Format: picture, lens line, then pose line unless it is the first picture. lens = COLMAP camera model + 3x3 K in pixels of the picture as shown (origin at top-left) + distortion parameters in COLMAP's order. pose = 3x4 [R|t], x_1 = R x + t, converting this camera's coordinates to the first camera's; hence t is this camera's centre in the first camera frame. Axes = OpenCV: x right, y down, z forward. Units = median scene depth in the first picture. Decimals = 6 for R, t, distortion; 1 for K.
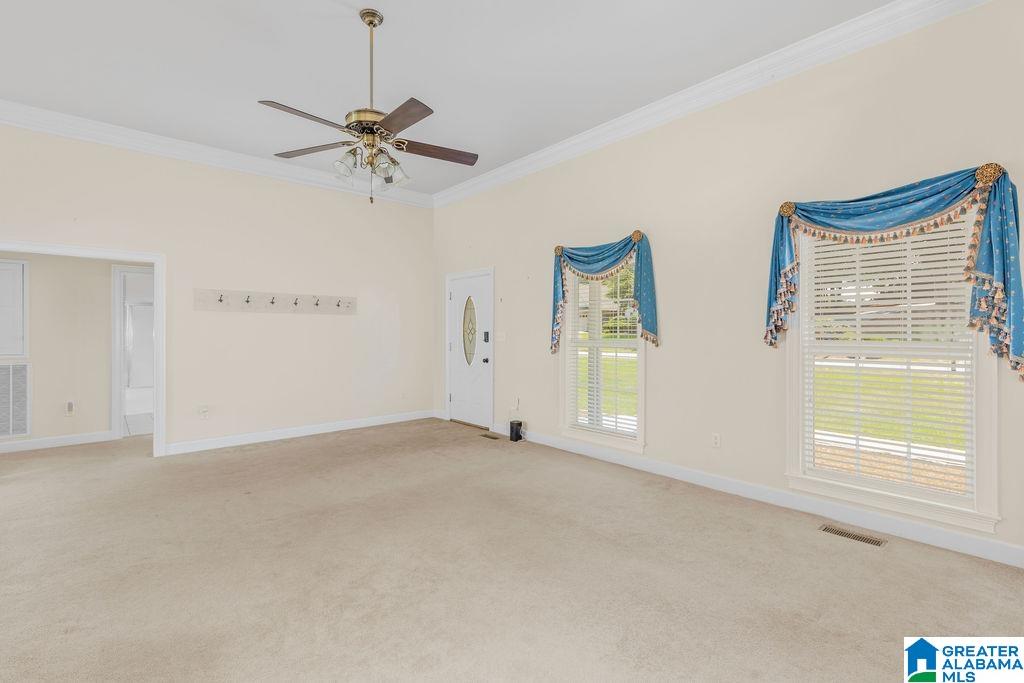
lens RADIAL K [[458.9, 0, 509.5], [0, 458.9, 341.5], [0, 0, 1]] dist [0.001038, 0.000155]
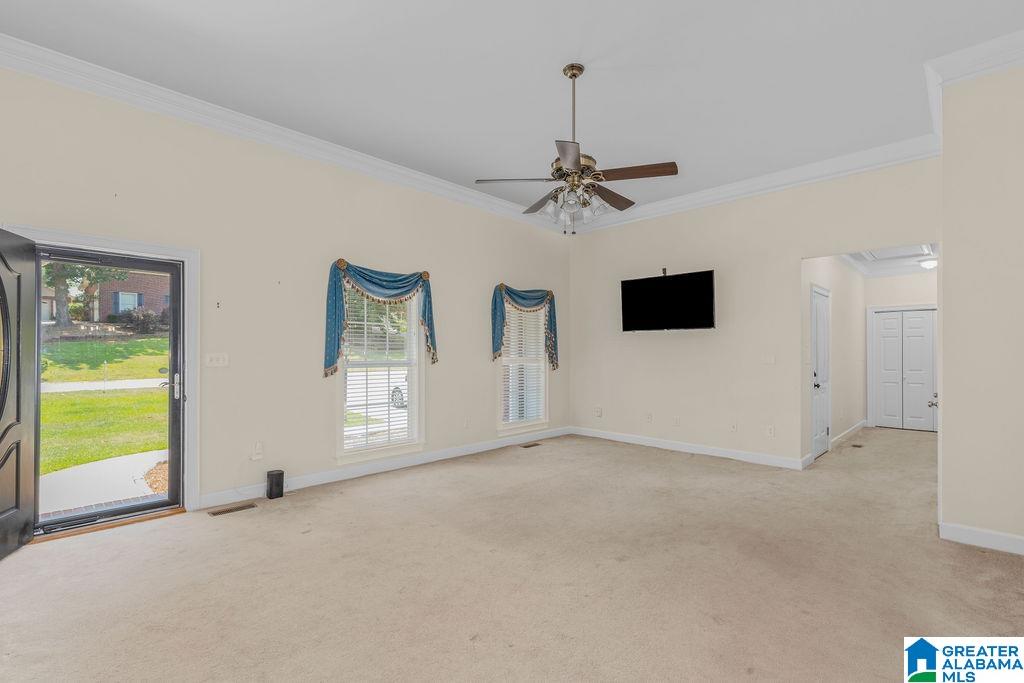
lens RADIAL K [[458.9, 0, 509.5], [0, 458.9, 341.5], [0, 0, 1]] dist [0.001038, 0.000155]
pose [[-0.062291, 0.030054, 0.997605, -0.910642], [0.024548, 0.999290, -0.028572, -0.008388], [-0.997756, 0.022710, -0.062985, 0.786451]]
